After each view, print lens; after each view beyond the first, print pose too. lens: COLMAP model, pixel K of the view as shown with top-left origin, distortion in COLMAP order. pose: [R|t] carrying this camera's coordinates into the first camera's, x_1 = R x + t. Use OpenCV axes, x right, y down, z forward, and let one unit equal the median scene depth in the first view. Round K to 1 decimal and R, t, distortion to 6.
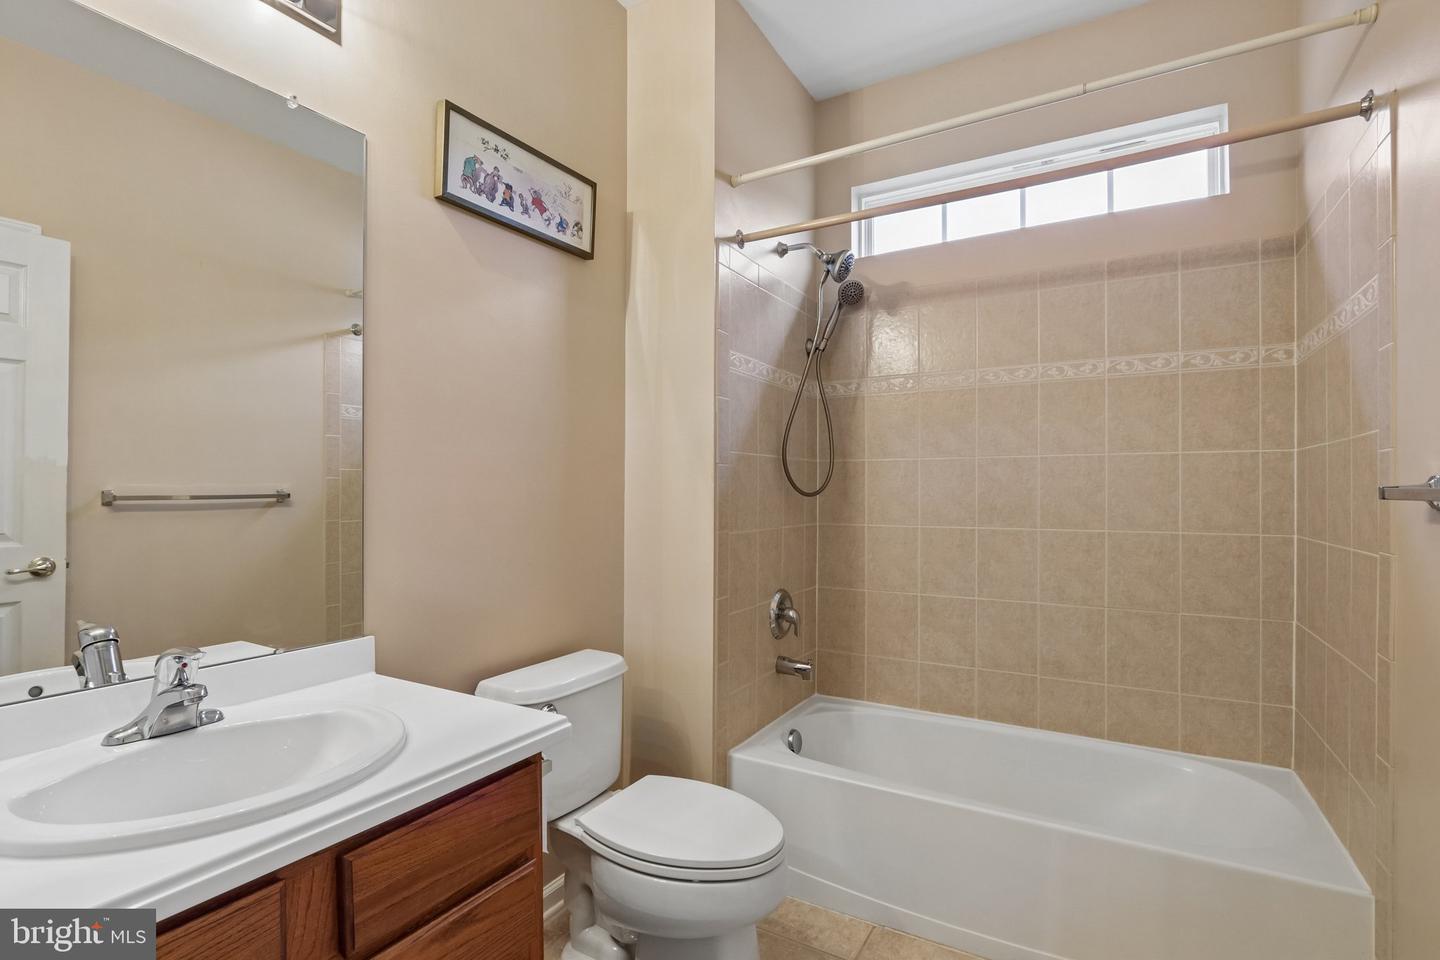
lens RADIAL K [[669.9, 0, 711.1], [0, 669.9, 489.4], [0, 0, 1]] dist [-0.019573, 0.000335]
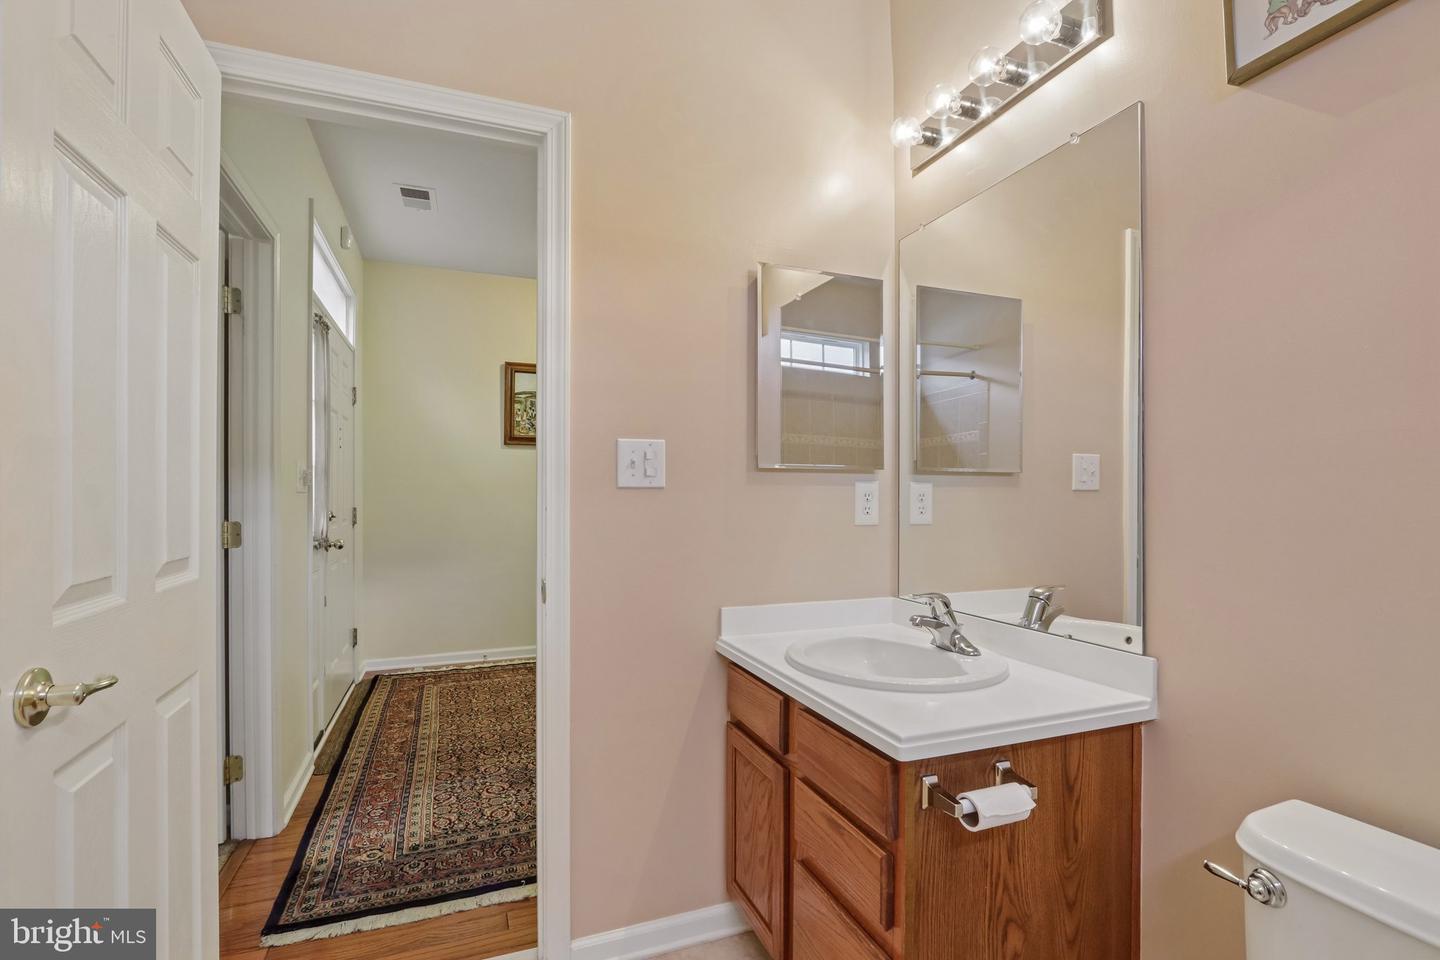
lens RADIAL K [[669.9, 0, 711.1], [0, 669.9, 489.4], [0, 0, 1]] dist [-0.019573, 0.000335]
pose [[-0.616146, -0.004095, -0.787622, 0.431076], [-0.003178, 0.999991, -0.002713, 0.000194], [0.787626, 0.000832, -0.616153, 0.869507]]
